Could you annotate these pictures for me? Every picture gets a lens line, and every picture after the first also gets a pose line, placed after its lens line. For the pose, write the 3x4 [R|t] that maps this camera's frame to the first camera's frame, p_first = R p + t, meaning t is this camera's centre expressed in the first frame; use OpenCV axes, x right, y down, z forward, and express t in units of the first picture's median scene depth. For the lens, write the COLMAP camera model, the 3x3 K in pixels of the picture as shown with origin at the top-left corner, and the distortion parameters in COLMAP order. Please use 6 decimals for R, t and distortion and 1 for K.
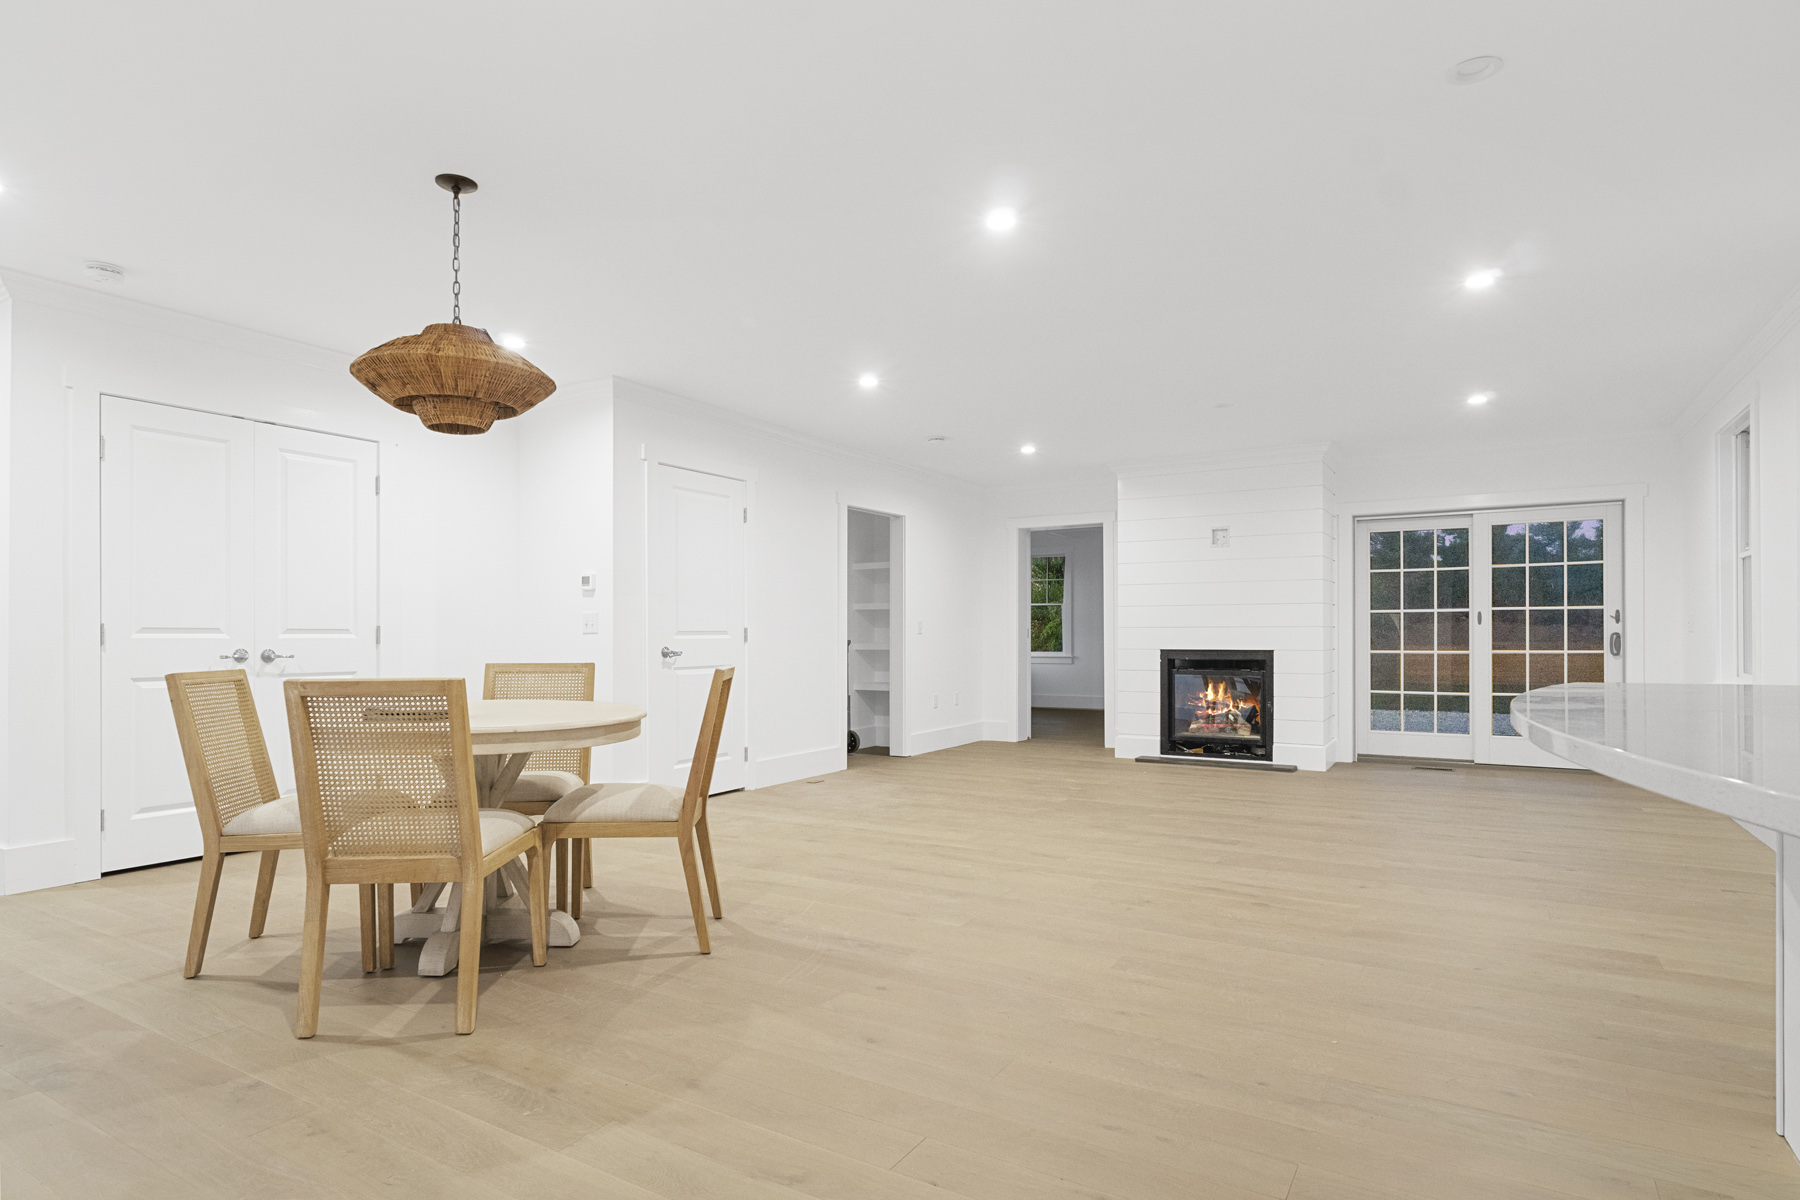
lens RADIAL K [[981.3, 0, 864.9], [0, 981.3, 637.3], [0, 0, 1]] dist [-0.001231, -0.002192]
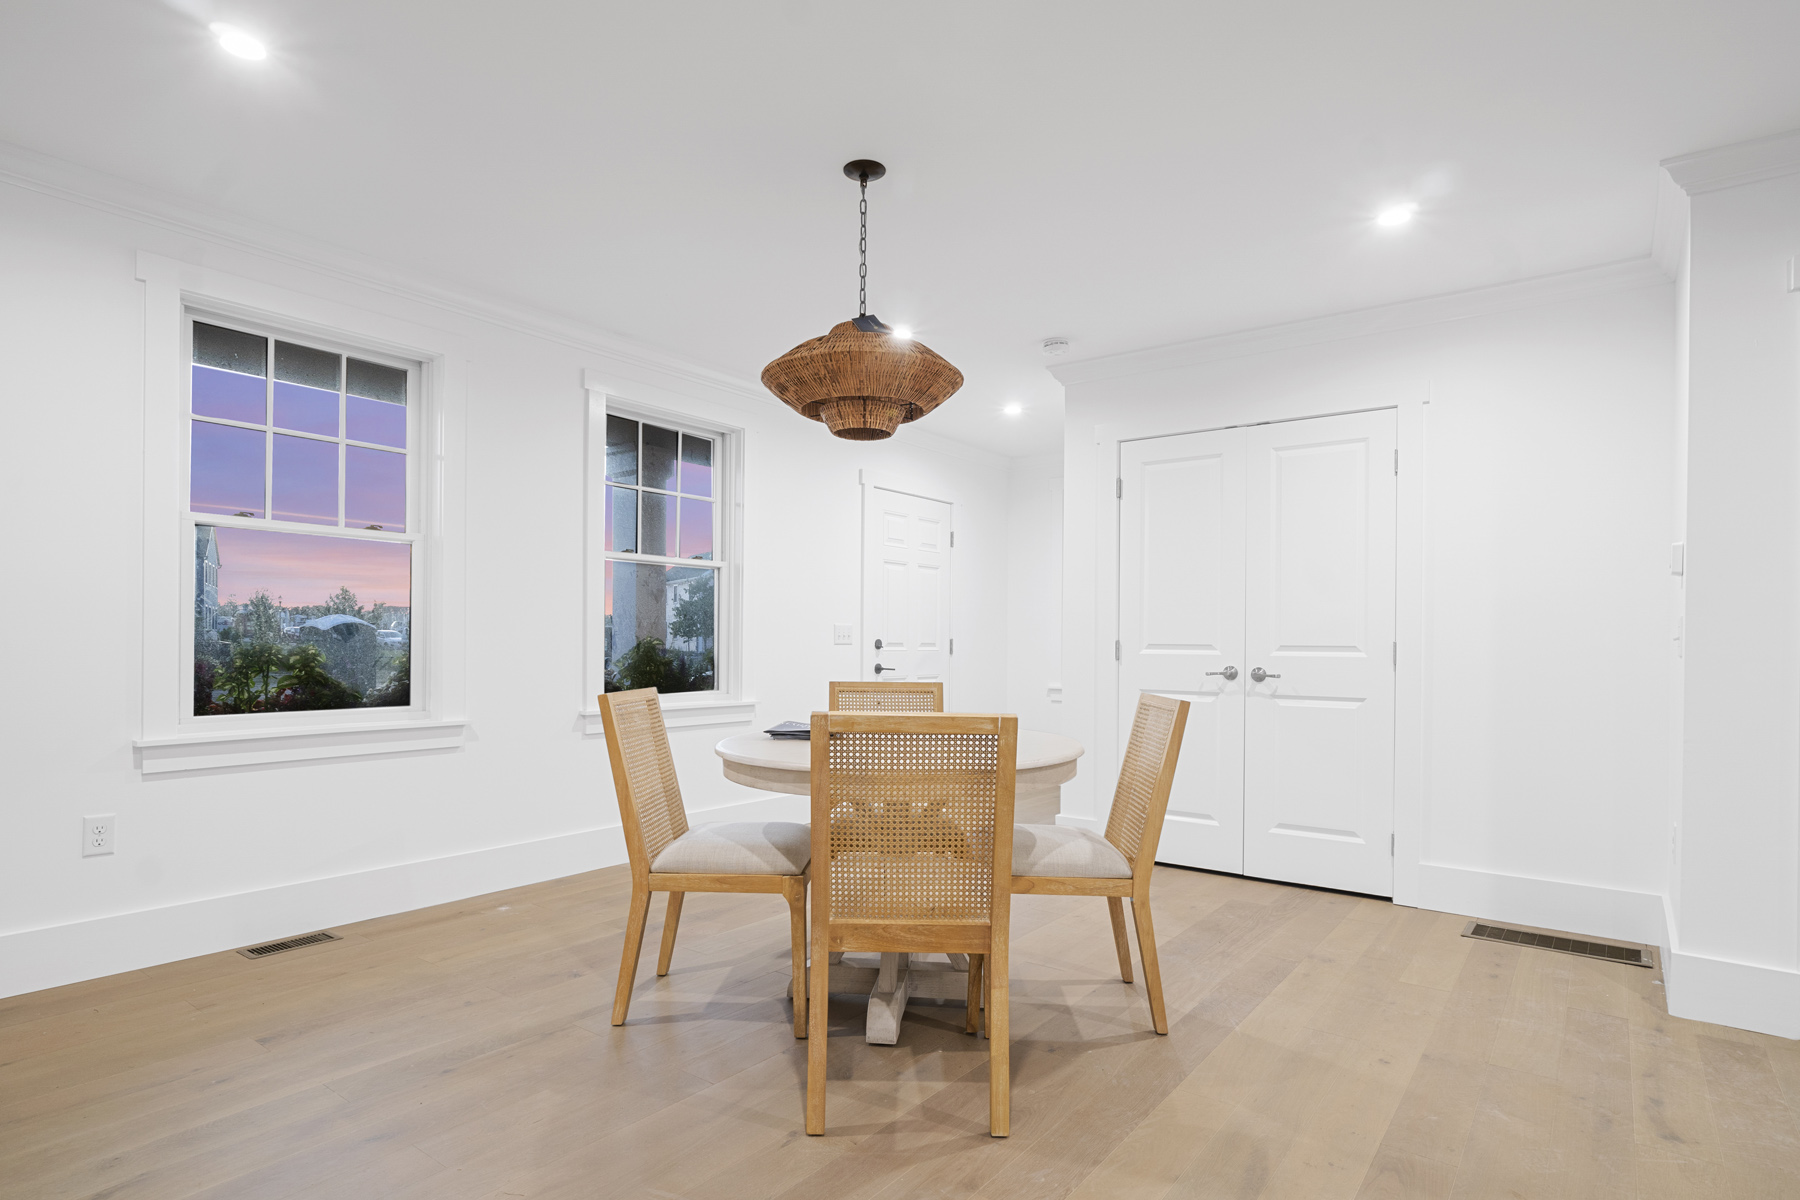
lens RADIAL K [[981.3, 0, 882.2], [0, 981.3, 634.1], [0, 0, 1]] dist [-0.001231, -0.002192]
pose [[-0.091576, -0.007525, -0.995770, 0.240056], [-0.009366, 0.999934, -0.006695, -0.006558], [0.995754, 0.008713, -0.091640, 0.524462]]
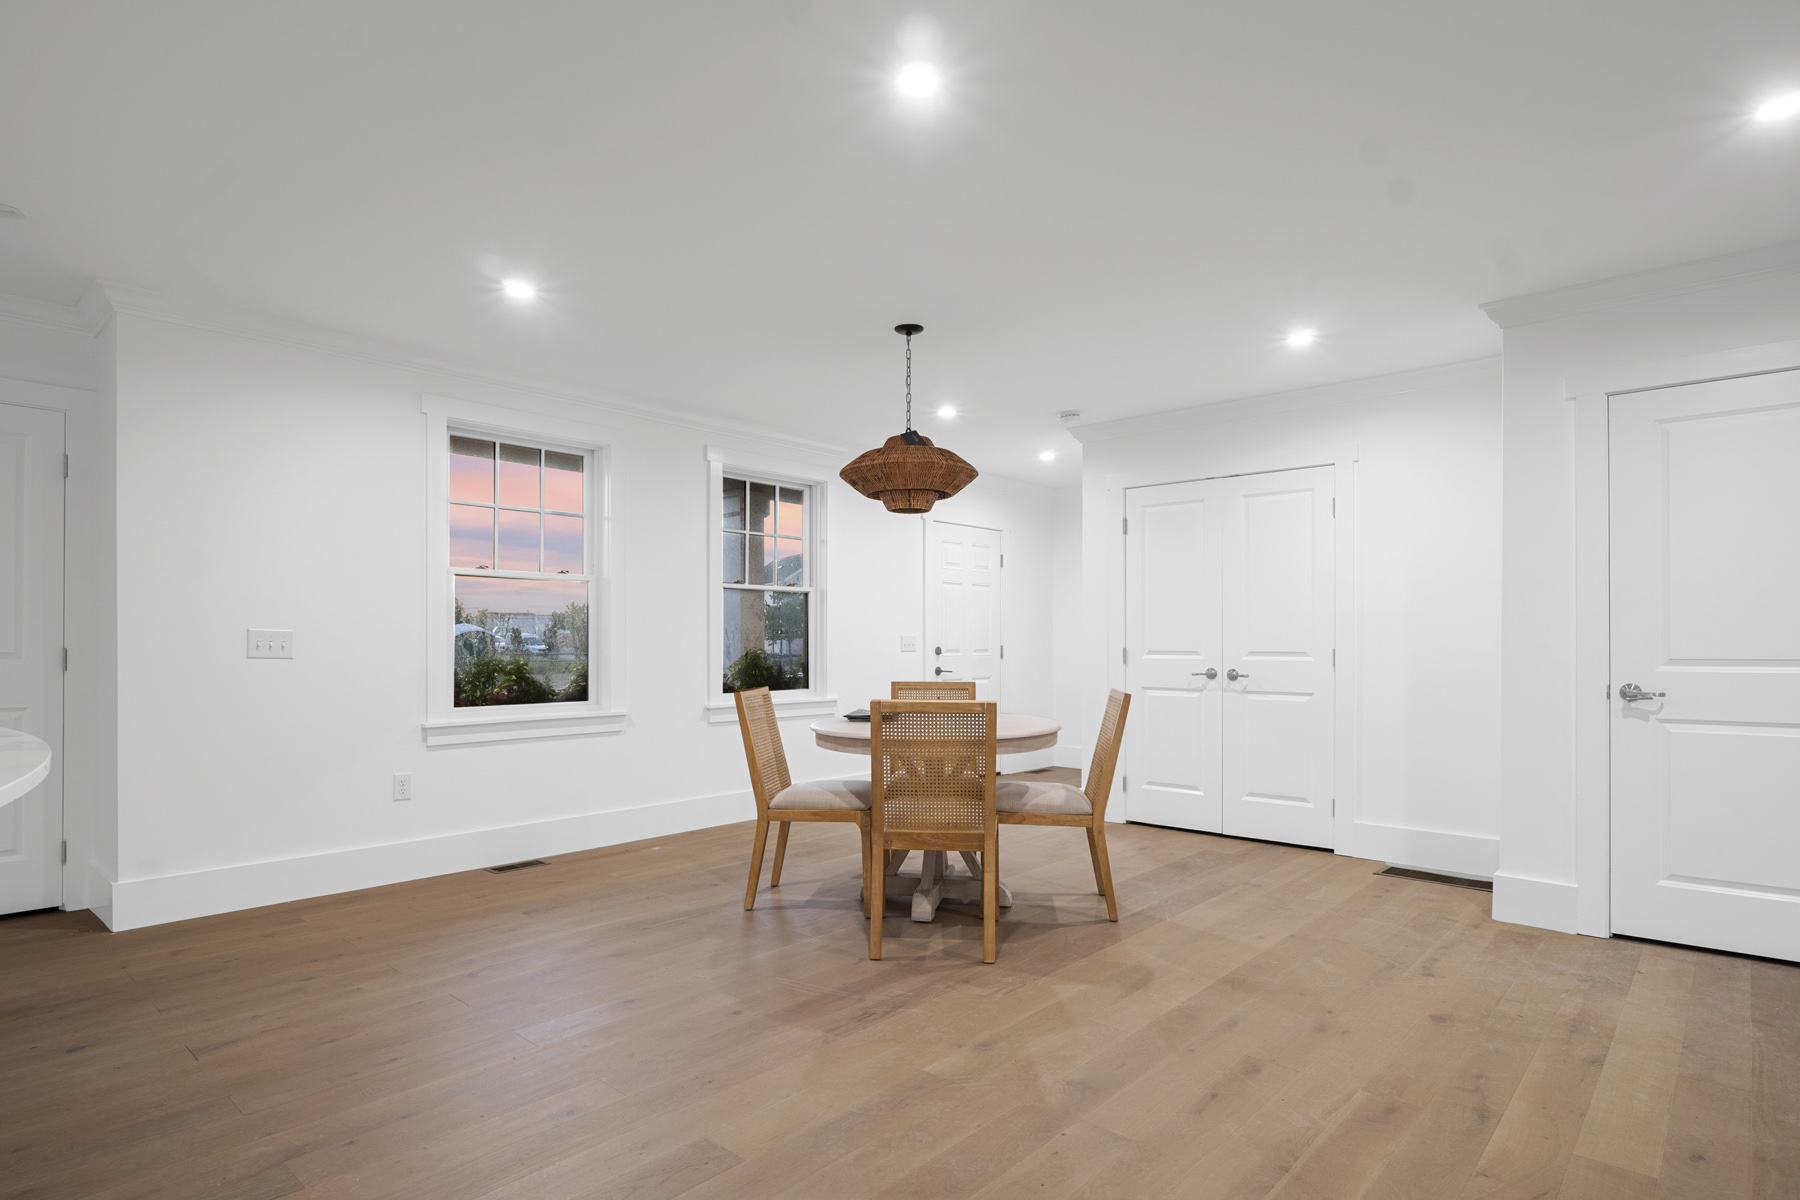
lens RADIAL K [[981.3, 0, 874.9], [0, 981.3, 630.1], [0, 0, 1]] dist [-0.001231, -0.002192]
pose [[-0.182161, -0.010740, -0.983210, 0.433865], [-0.001364, 0.999942, -0.010670, -0.014778], [0.983268, -0.000603, -0.182165, 0.569030]]
